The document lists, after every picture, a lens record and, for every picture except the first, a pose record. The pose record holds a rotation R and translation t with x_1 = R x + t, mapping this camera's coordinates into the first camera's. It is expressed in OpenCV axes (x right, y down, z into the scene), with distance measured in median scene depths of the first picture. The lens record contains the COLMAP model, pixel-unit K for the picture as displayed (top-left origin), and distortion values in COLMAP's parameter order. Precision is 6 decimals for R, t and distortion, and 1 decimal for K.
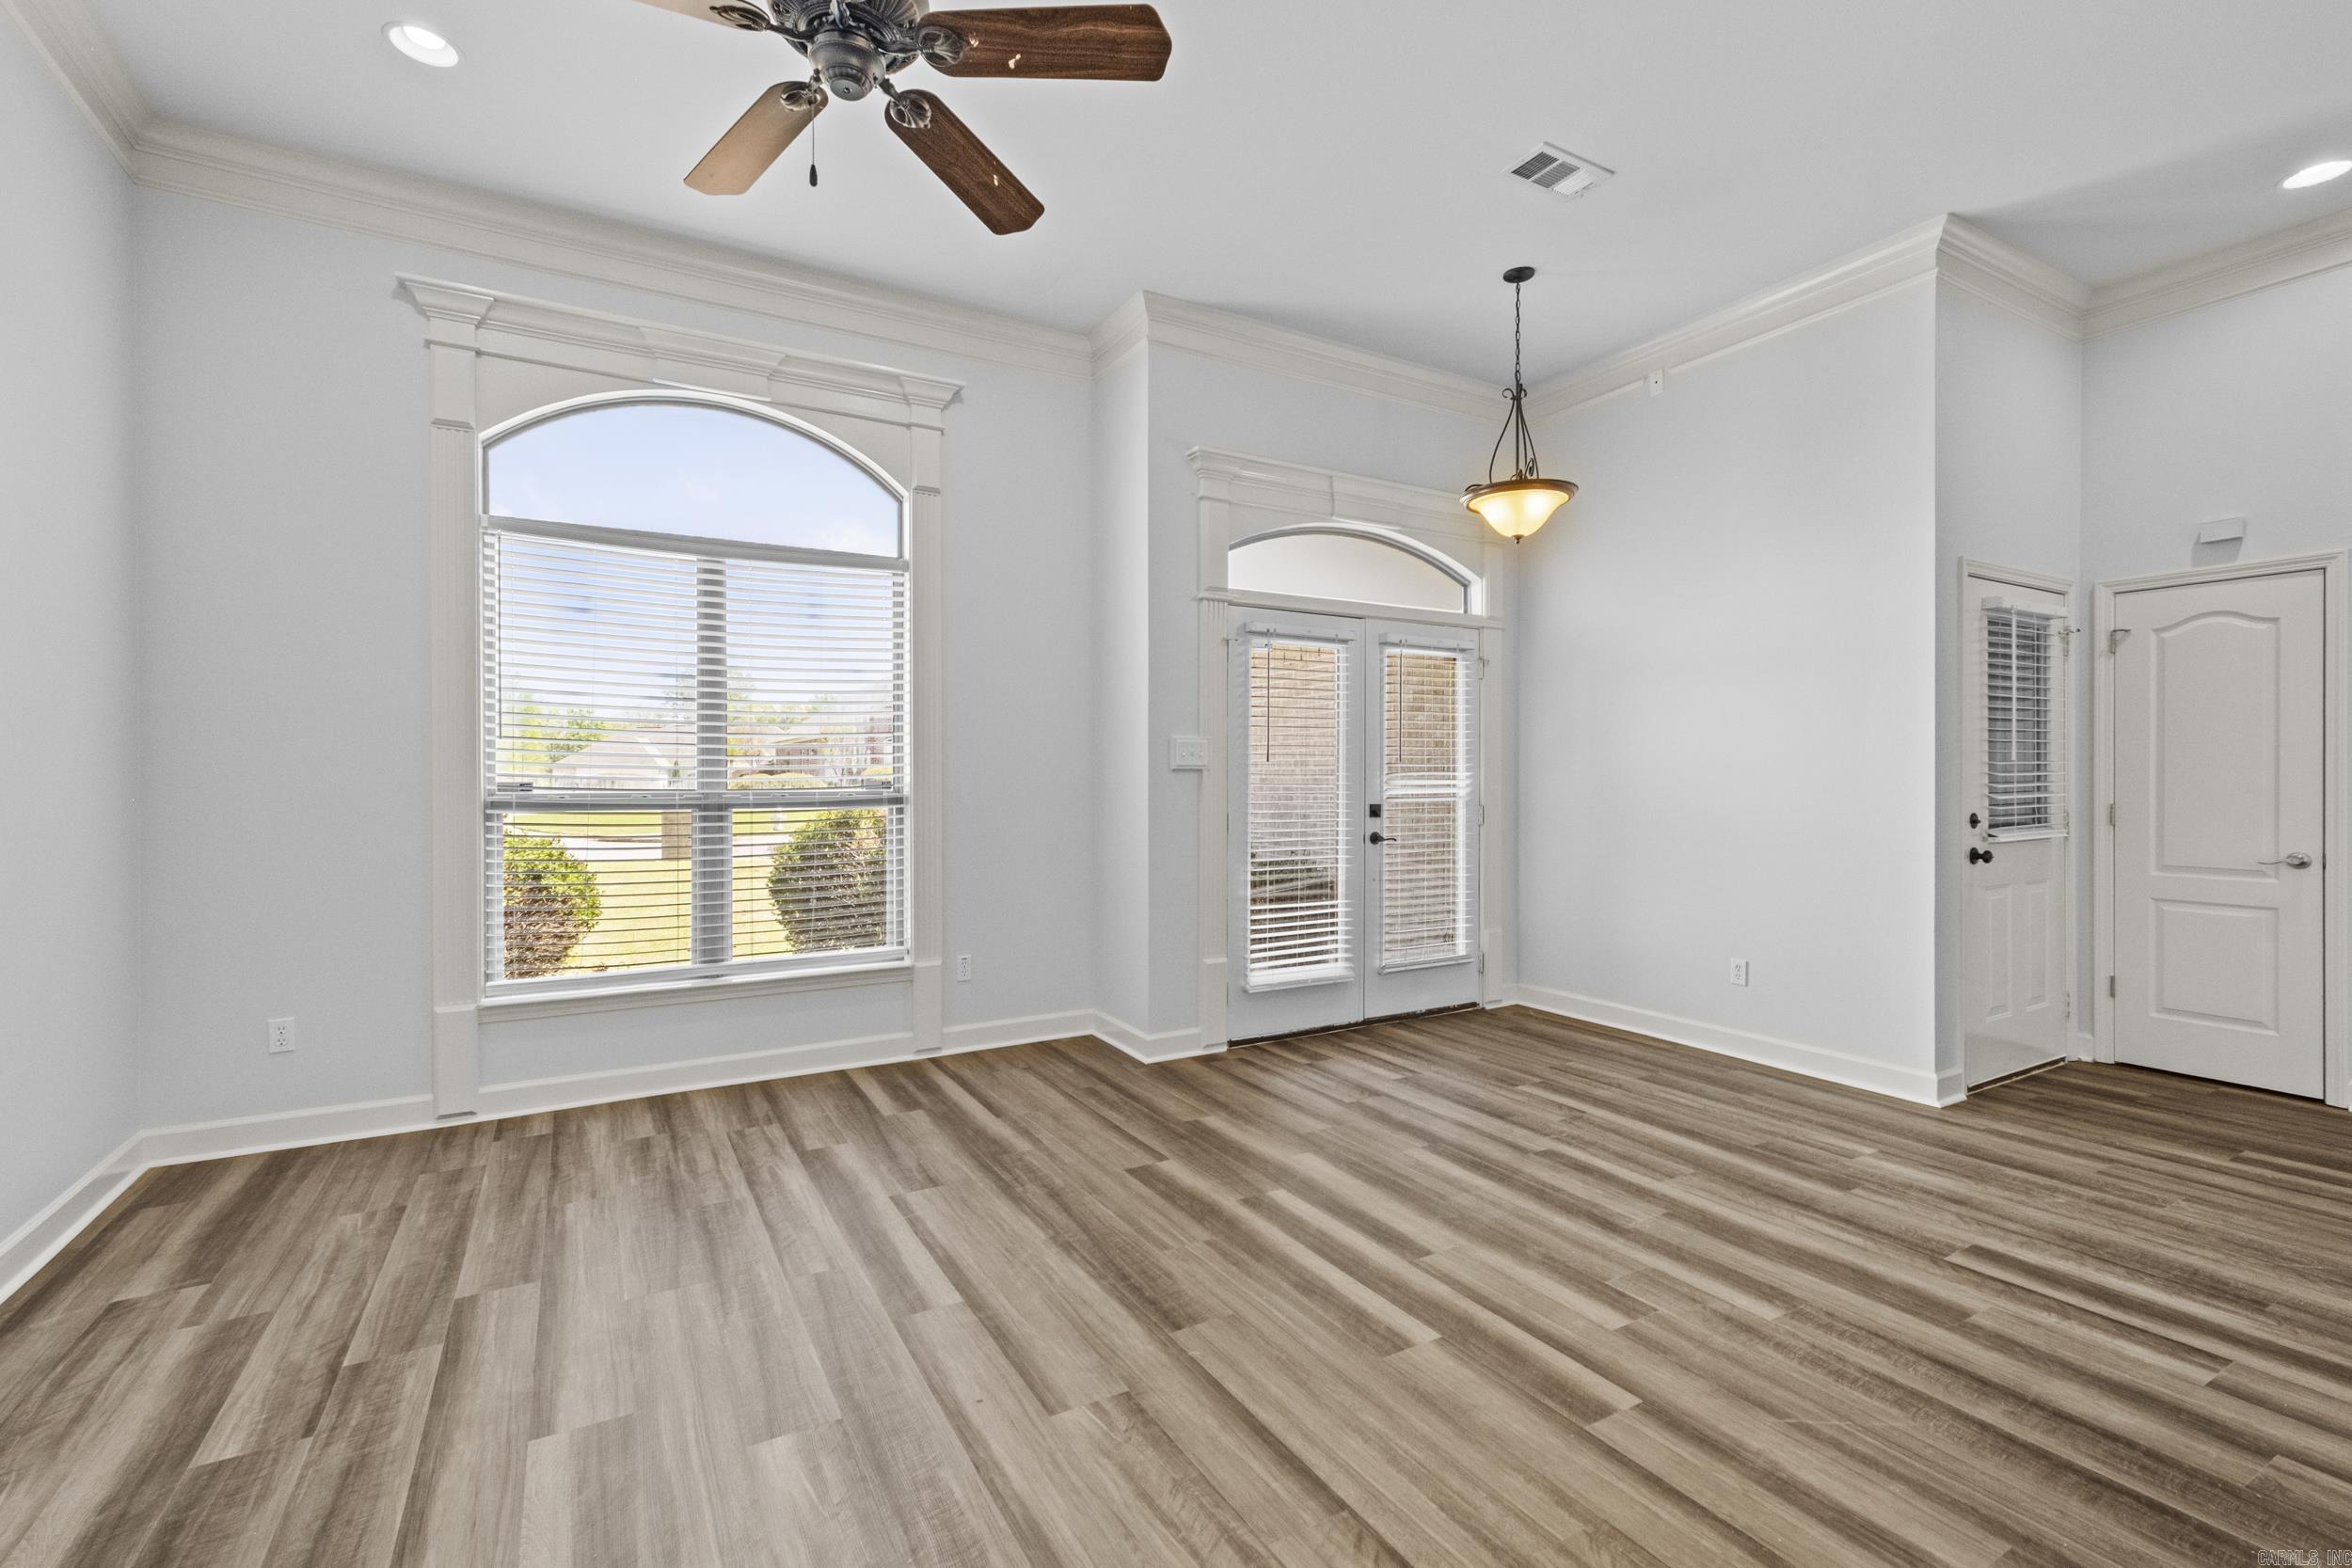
lens RADIAL K [[1020.1, 0, 1153.9], [0, 1020.1, 774.9], [0, 0, 1]] dist [0.003849, 0.001205]
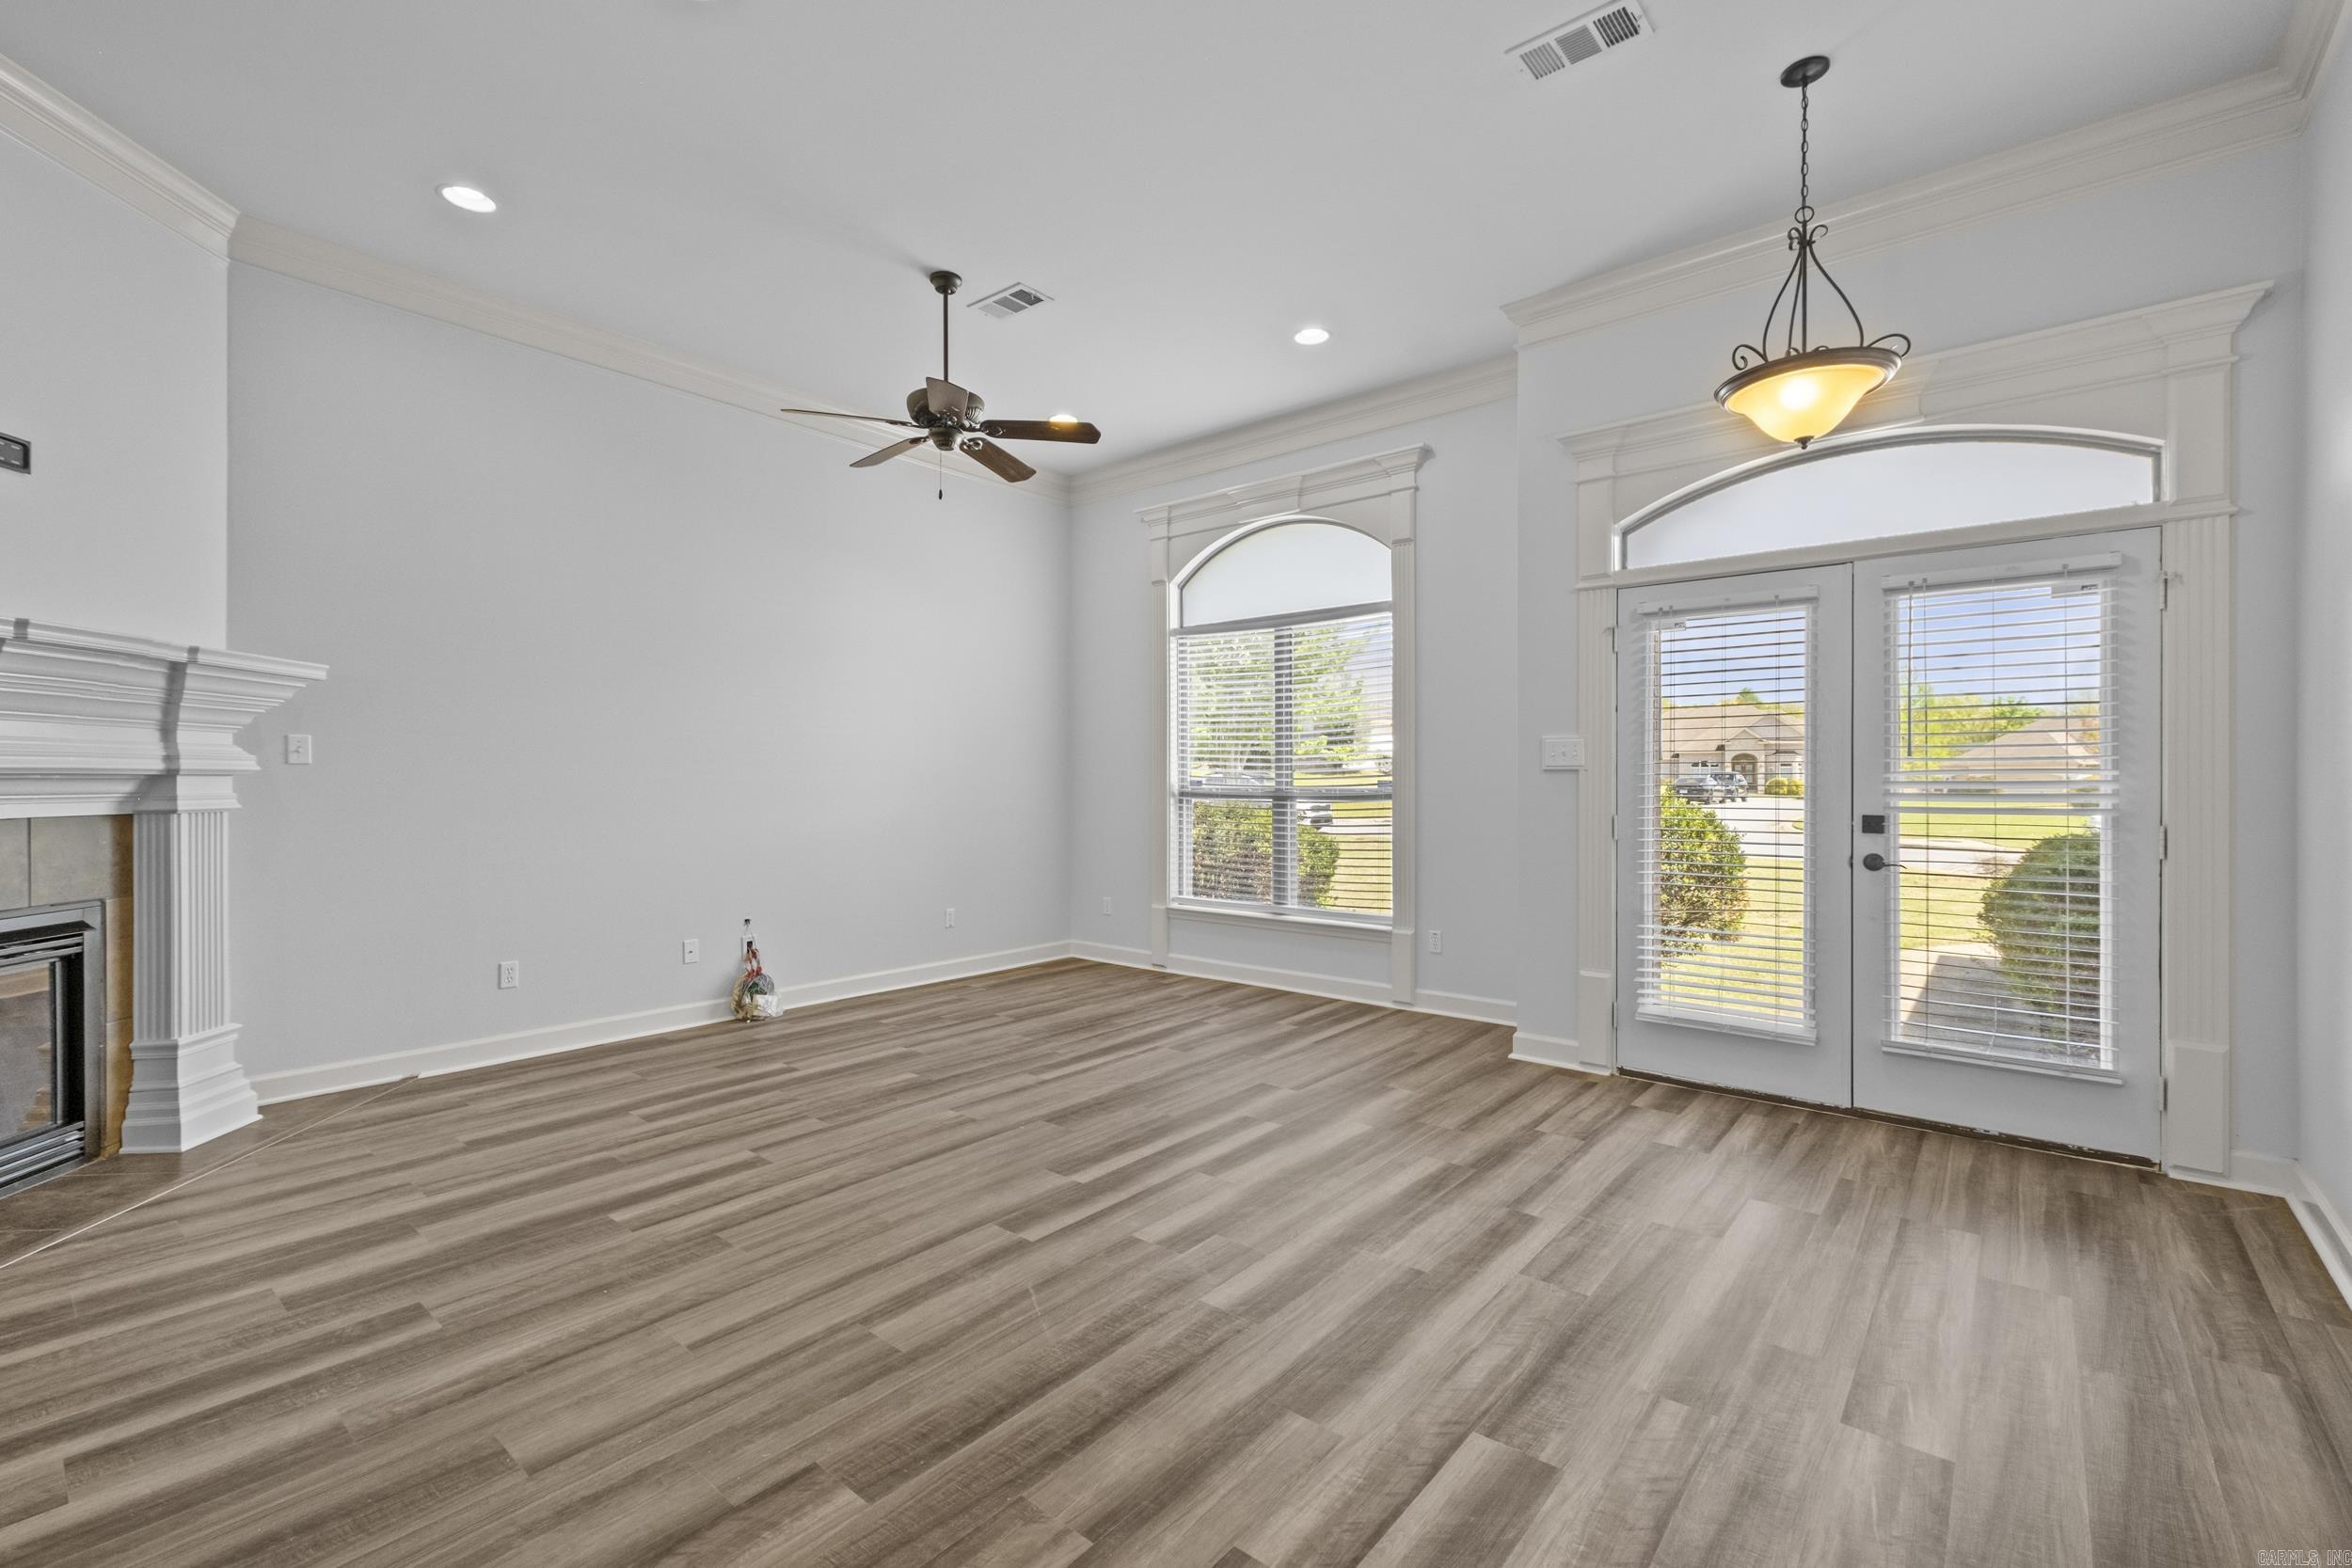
lens RADIAL K [[1020.1, 0, 1156.5], [0, 1020.1, 742.3], [0, 0, 1]] dist [0.003849, 0.001205]
pose [[0.342264, -0.032450, -0.939043, 1.218859], [0.000640, 0.999411, -0.034302, 0.004391], [0.939603, 0.011140, 0.342084, 0.464876]]
